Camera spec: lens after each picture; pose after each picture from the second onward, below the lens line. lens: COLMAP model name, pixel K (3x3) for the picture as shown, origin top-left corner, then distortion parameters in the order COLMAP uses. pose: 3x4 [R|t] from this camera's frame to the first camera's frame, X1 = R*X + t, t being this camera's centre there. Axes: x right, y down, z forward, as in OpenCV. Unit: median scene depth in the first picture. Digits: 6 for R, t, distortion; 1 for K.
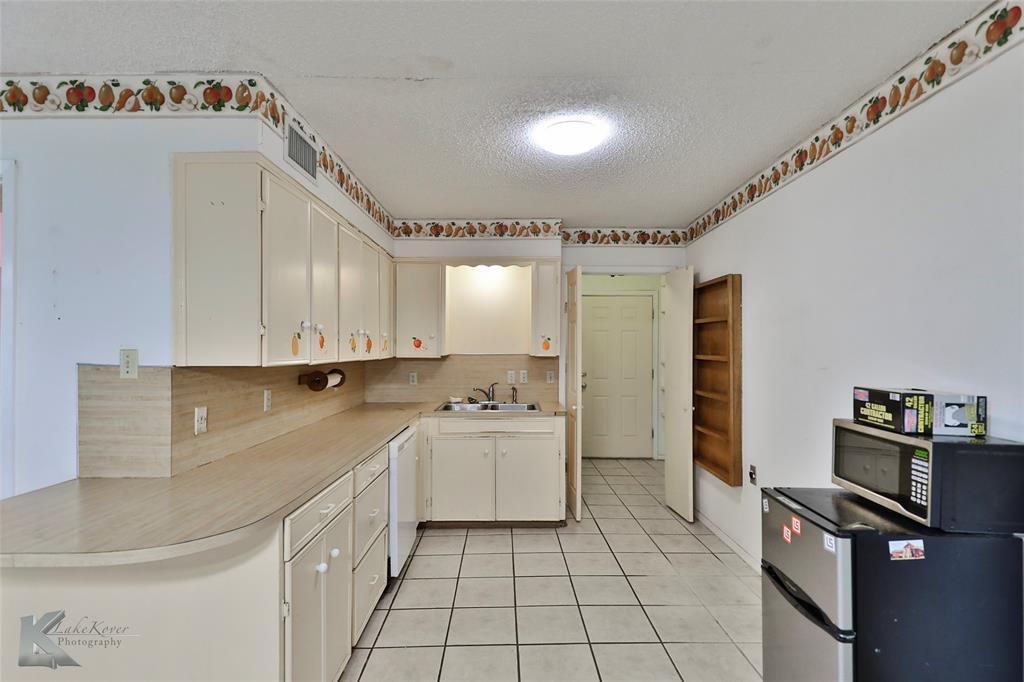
lens RADIAL K [[505.0, 0, 511.0], [0, 505.0, 342.5], [0, 0, 1]] dist [0.021771, -0.011114]
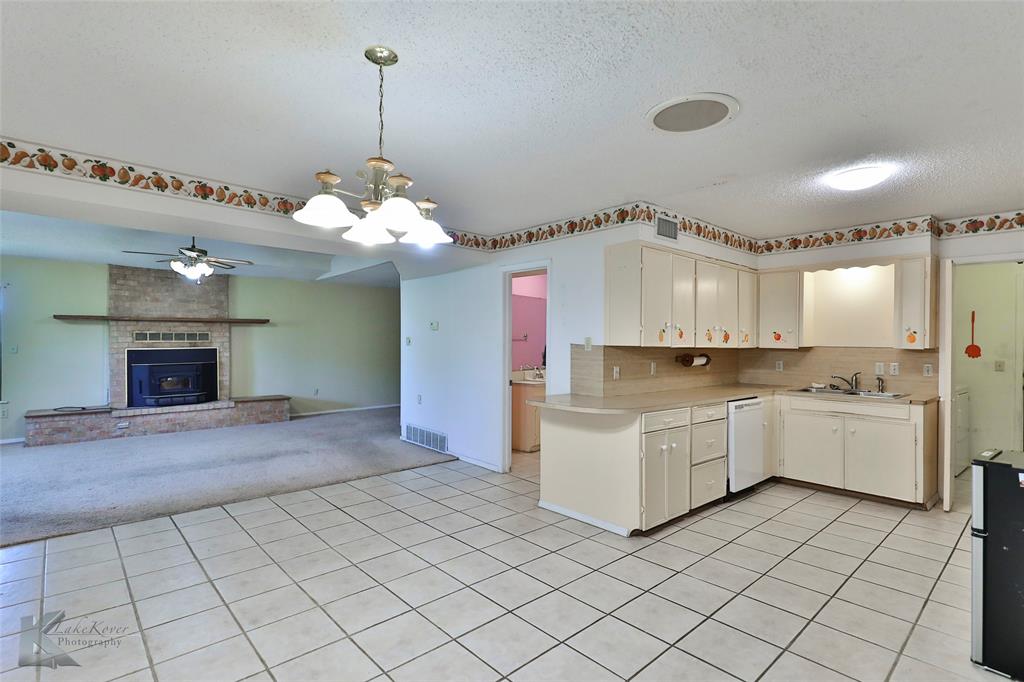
lens RADIAL K [[505.0, 0, 511.0], [0, 505.0, 342.5], [0, 0, 1]] dist [0.021771, -0.011114]
pose [[0.682081, 0.005937, -0.731252, 0.368205], [-0.002446, 0.999980, 0.005837, 0.013086], [0.731272, -0.002193, 0.682082, -0.436706]]
